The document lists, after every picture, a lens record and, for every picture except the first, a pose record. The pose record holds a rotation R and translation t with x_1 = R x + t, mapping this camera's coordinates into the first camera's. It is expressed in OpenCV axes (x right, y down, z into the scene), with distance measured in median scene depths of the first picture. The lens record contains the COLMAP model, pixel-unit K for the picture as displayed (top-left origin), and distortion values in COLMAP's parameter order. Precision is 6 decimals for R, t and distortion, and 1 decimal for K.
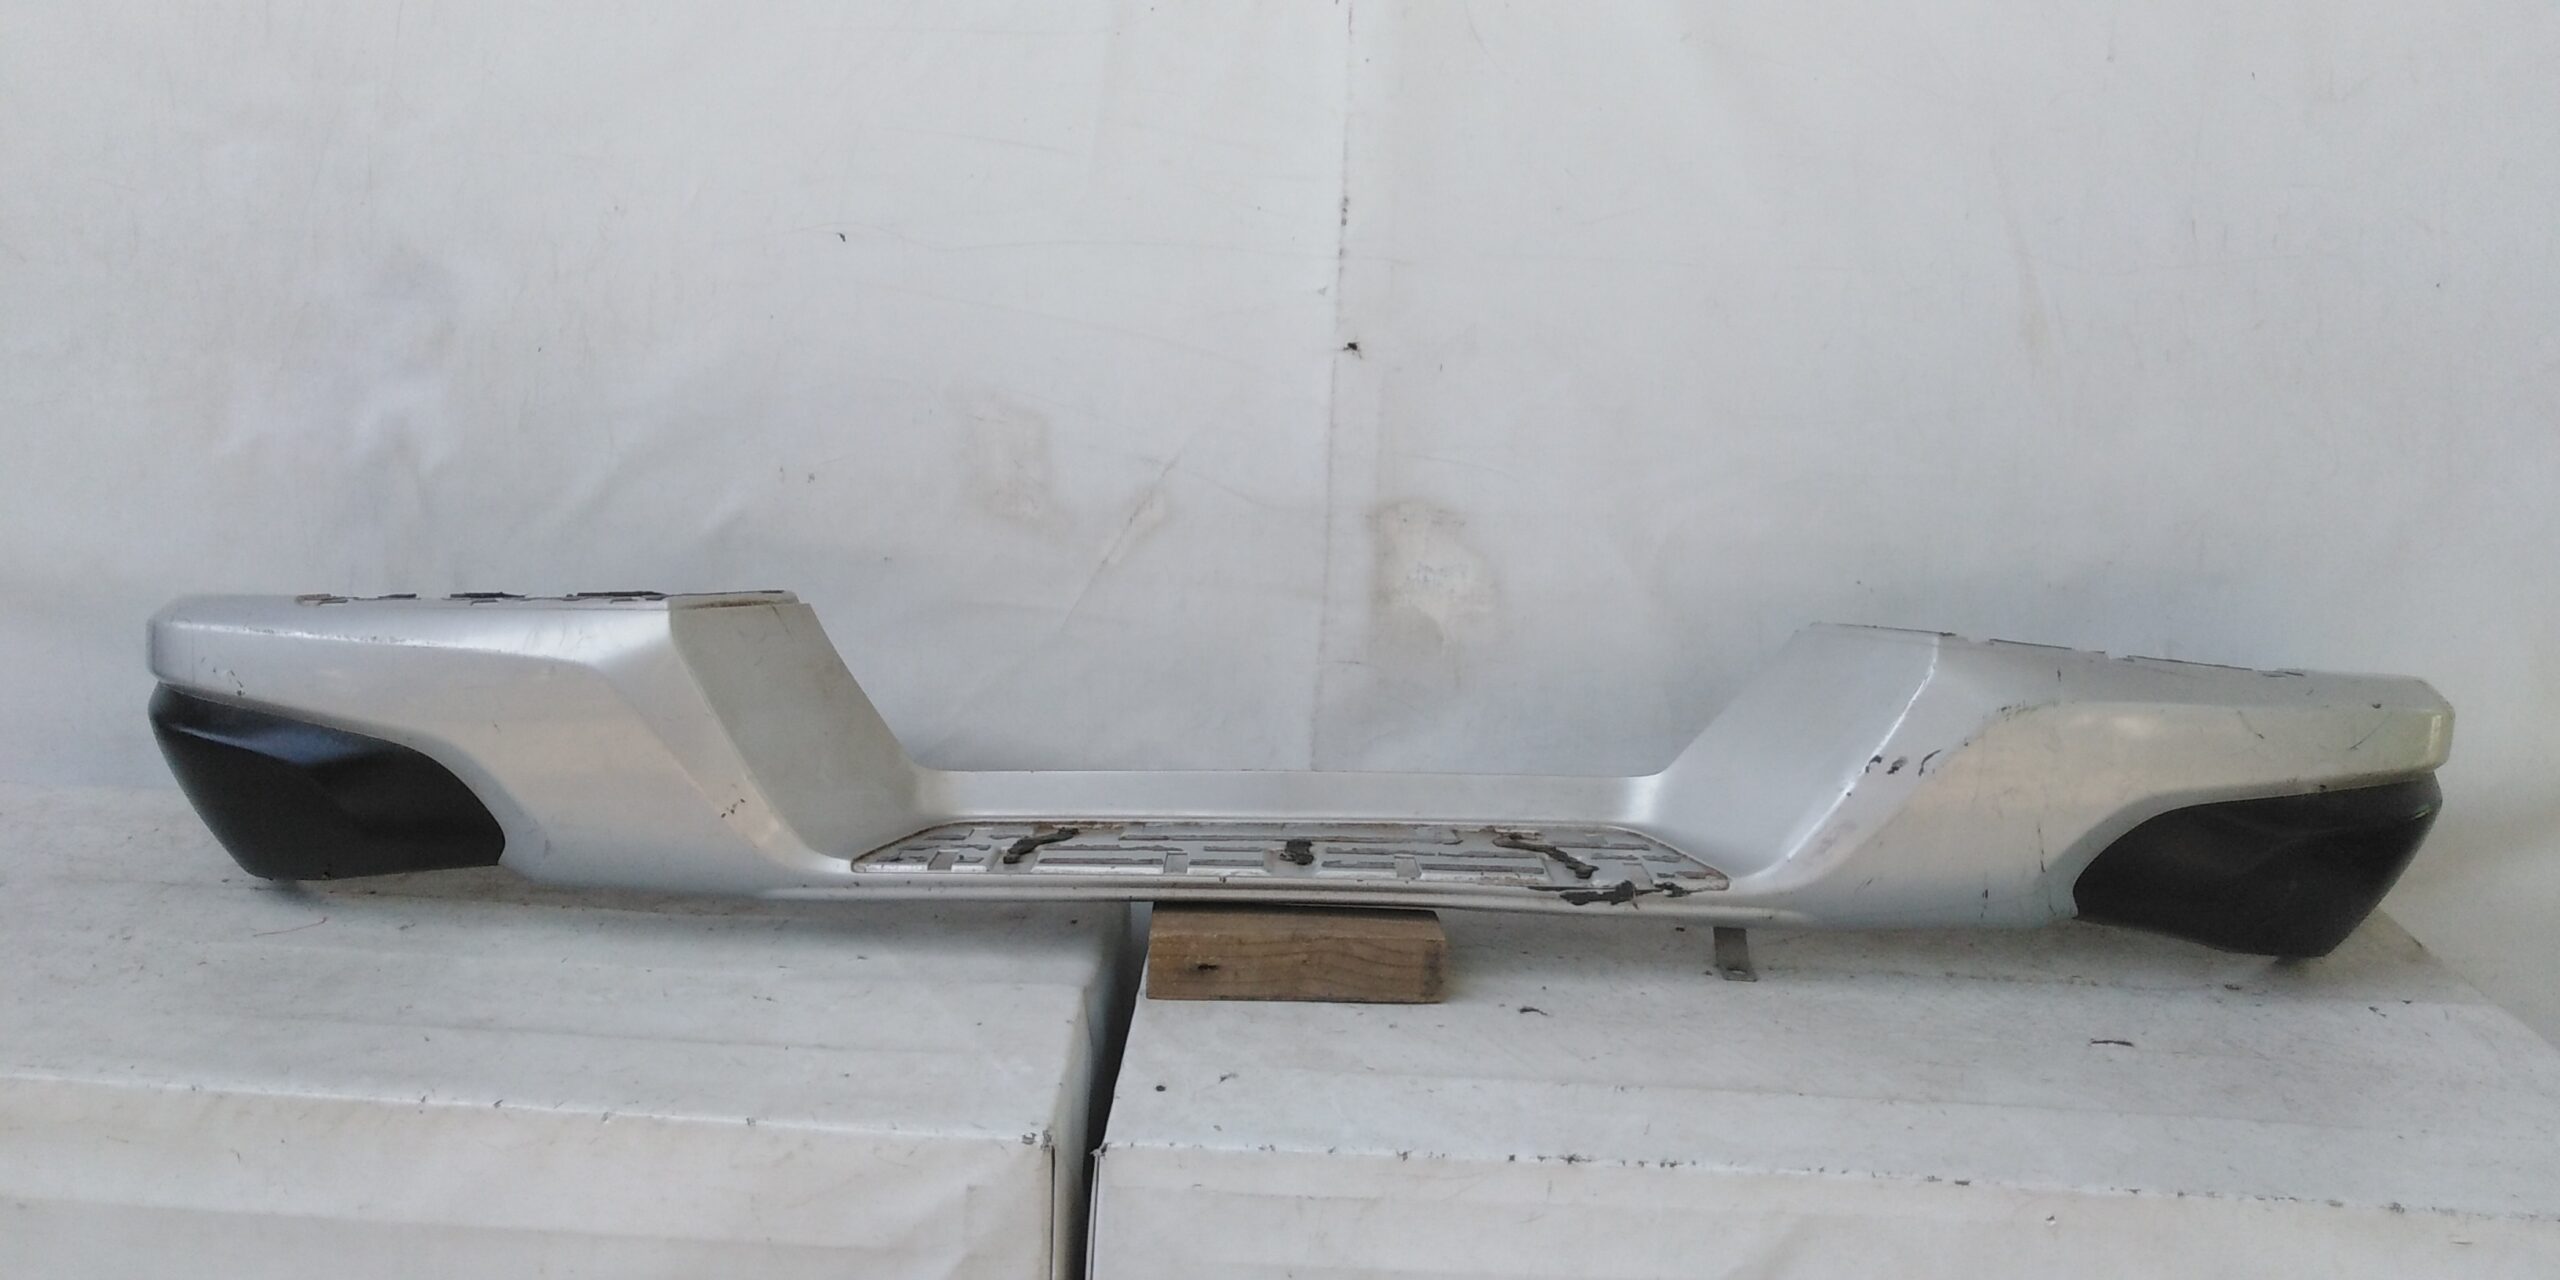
lens RADIAL K [[1874.4, 0, 1277.8], [0, 1874.4, 634.0], [0, 0, 1]] dist [0.017588, 0.003662]
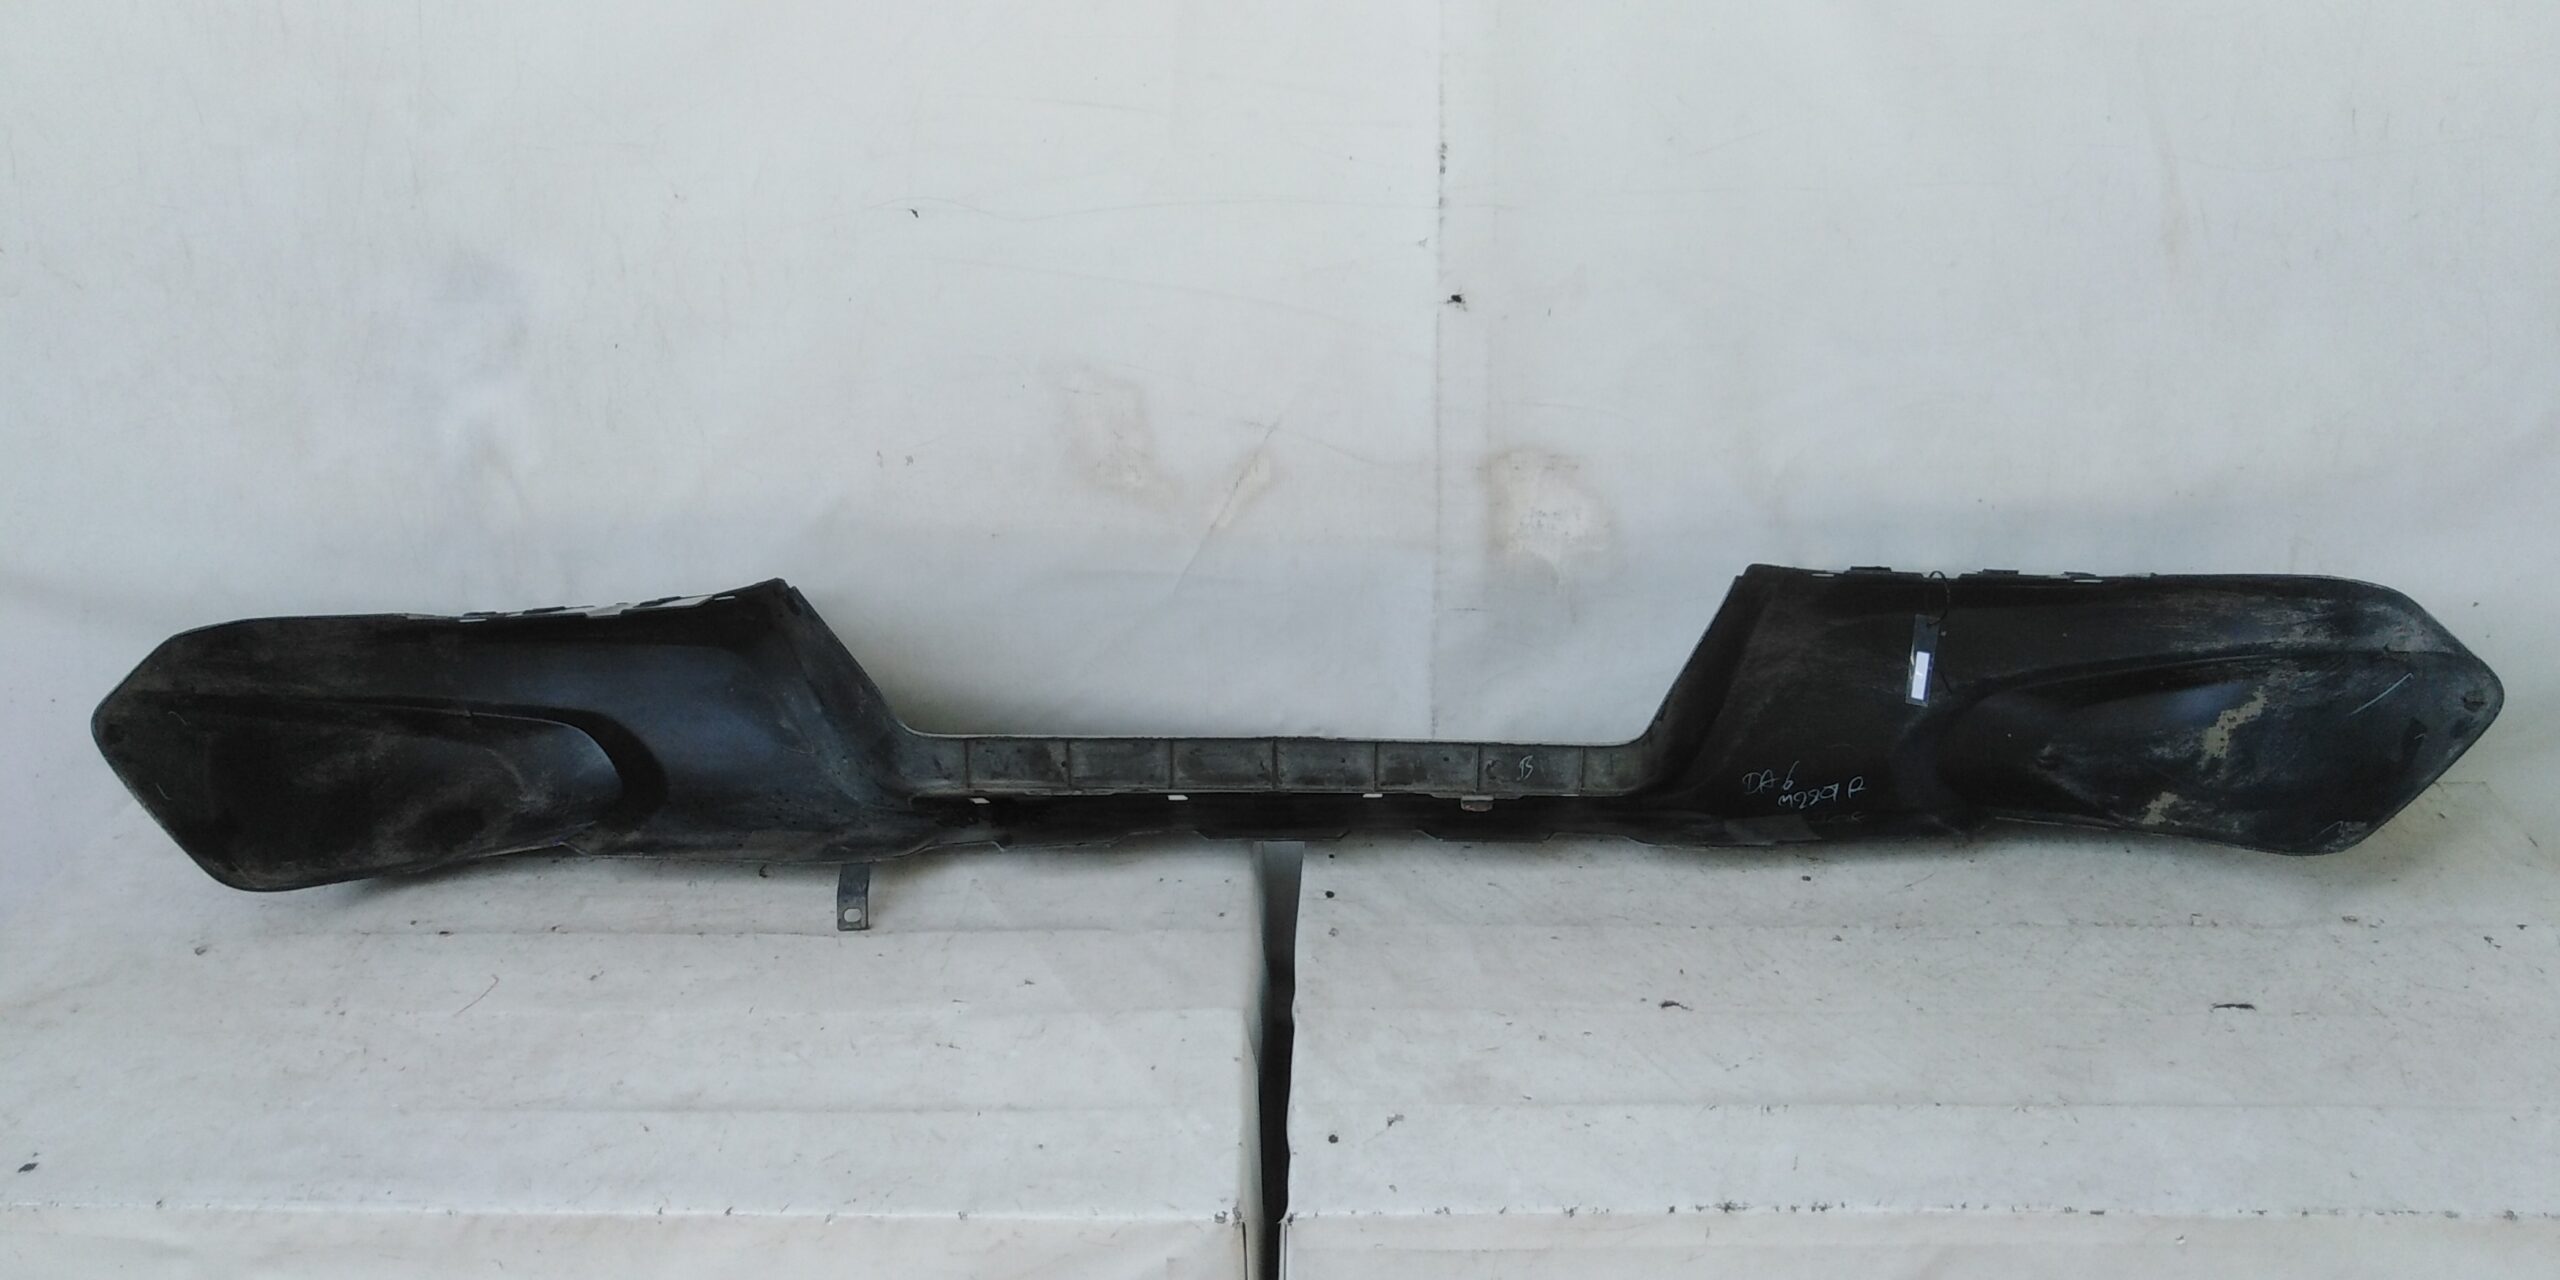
lens RADIAL K [[1874.4, 0, 1283.8], [0, 1874.4, 646.6], [0, 0, 1]] dist [0.017588, 0.003662]
pose [[0.997581, -0.063596, -0.028061, -0.039371], [0.068436, 0.969305, 0.236144, -0.259191], [0.012182, -0.237493, 0.971313, 0.028063]]
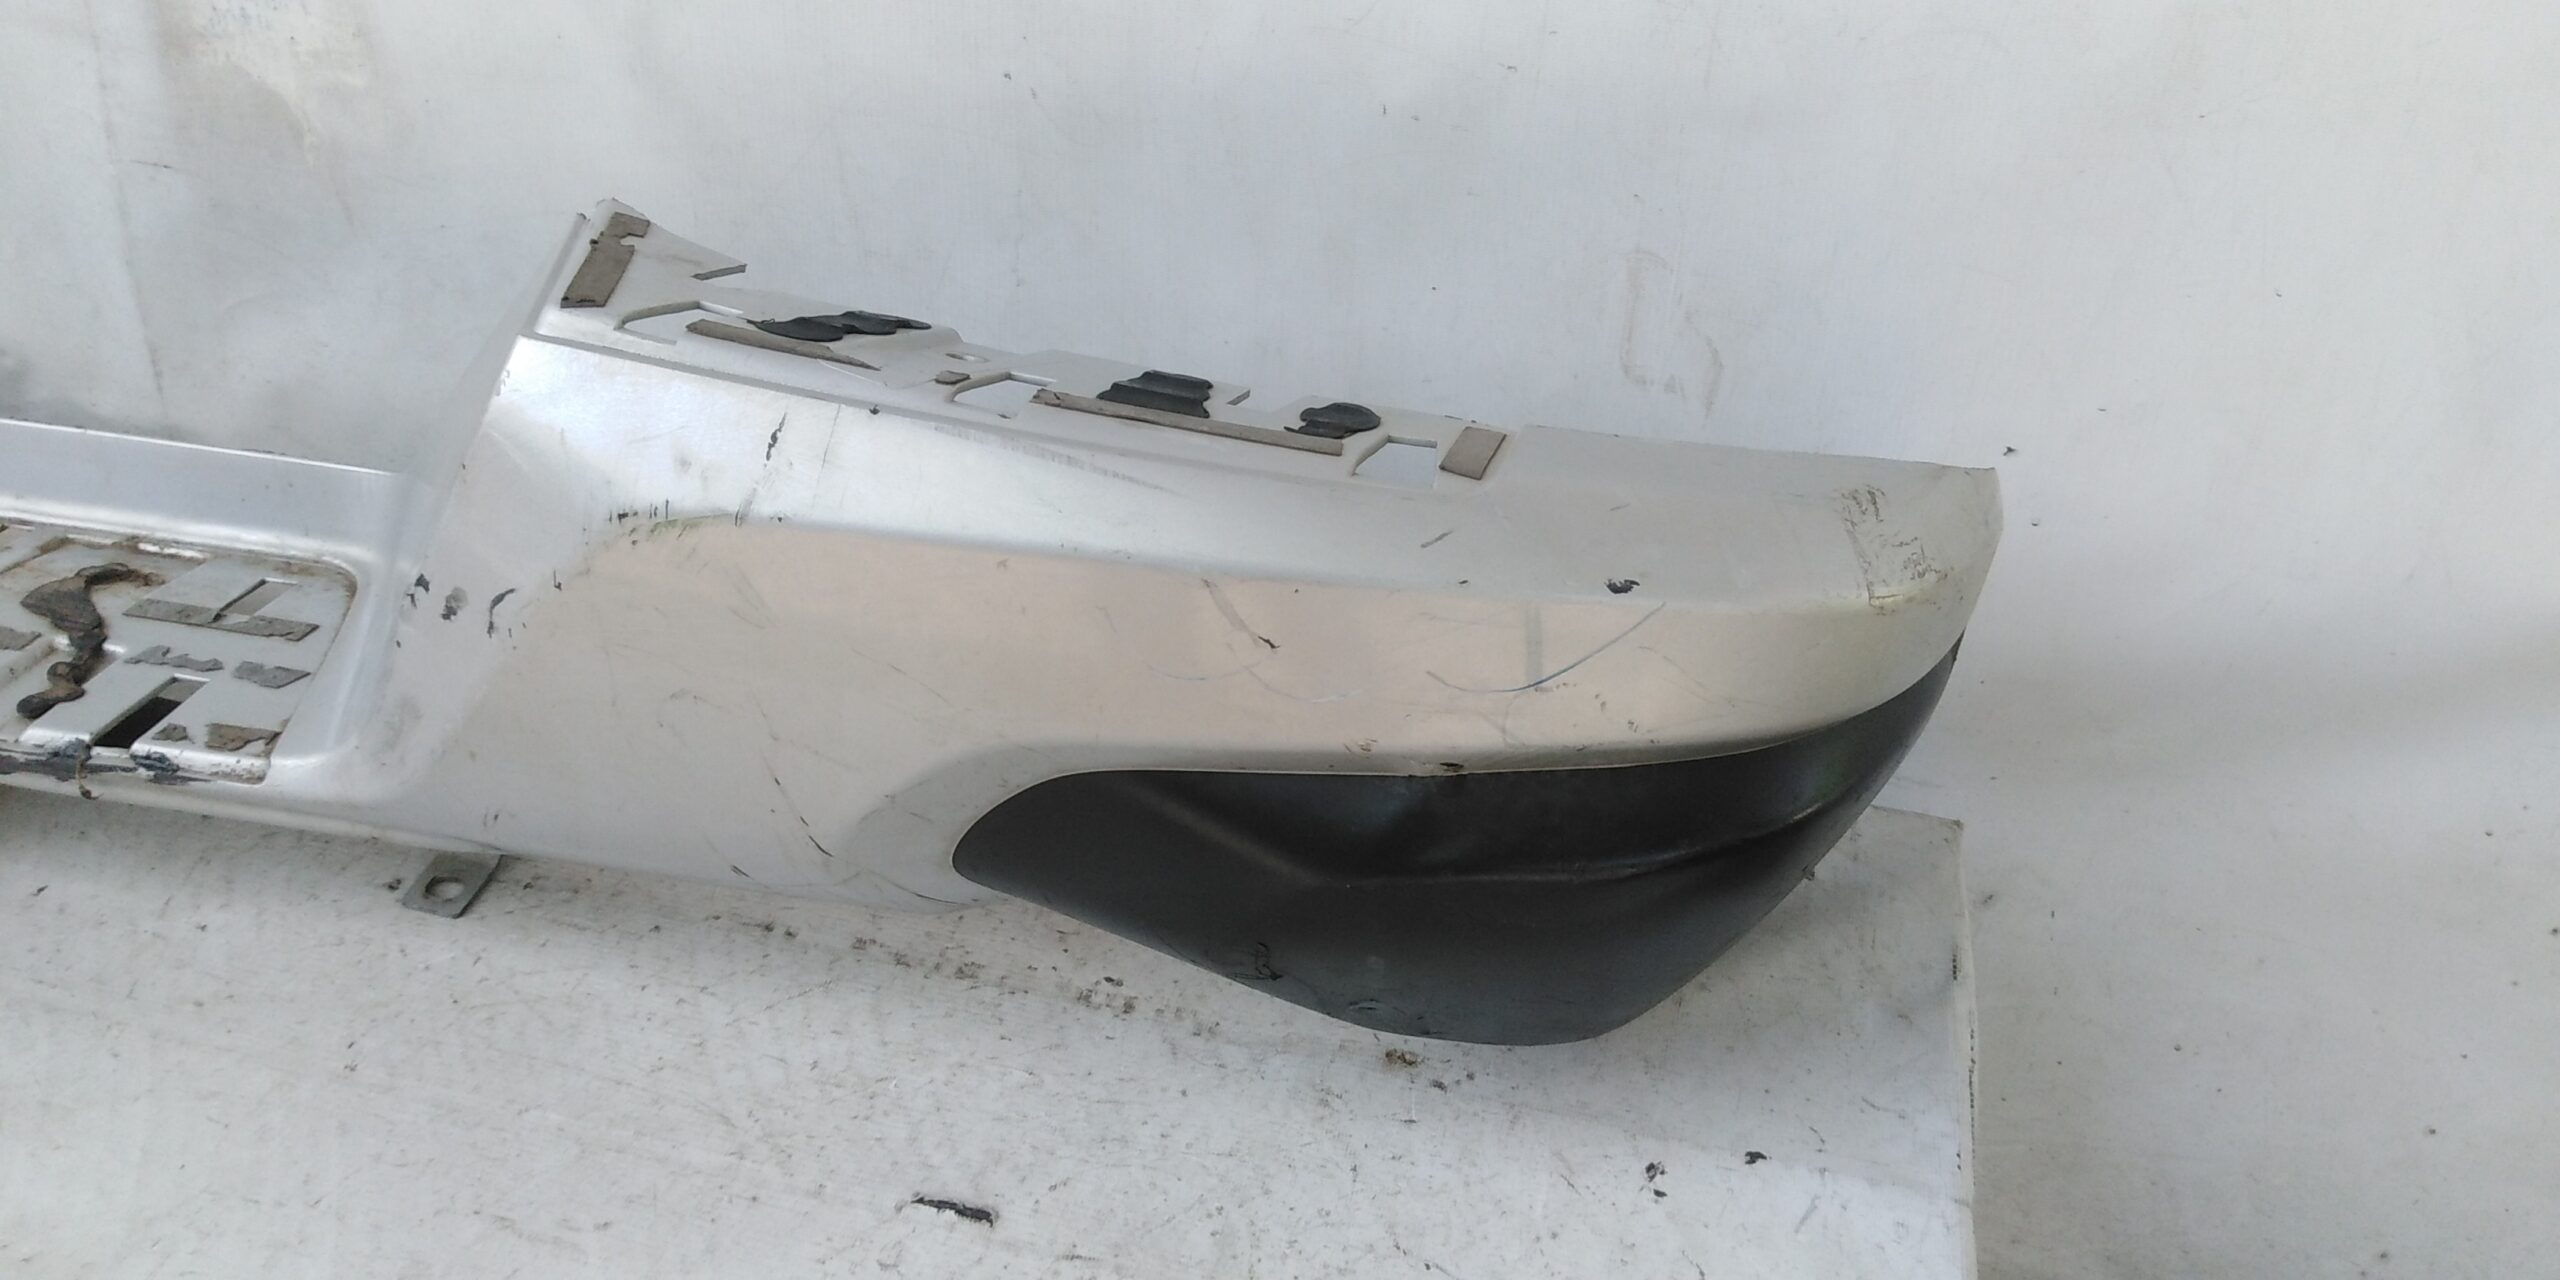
lens RADIAL K [[1874.4, 0, 1253.4], [0, 1874.4, 661.7], [0, 0, 1]] dist [0.017588, 0.003662]
pose [[0.973519, 0.121209, -0.193827, 0.591821], [-0.041794, 0.927943, 0.370370, -0.084877], [0.224753, -0.352462, 0.908437, 0.644064]]
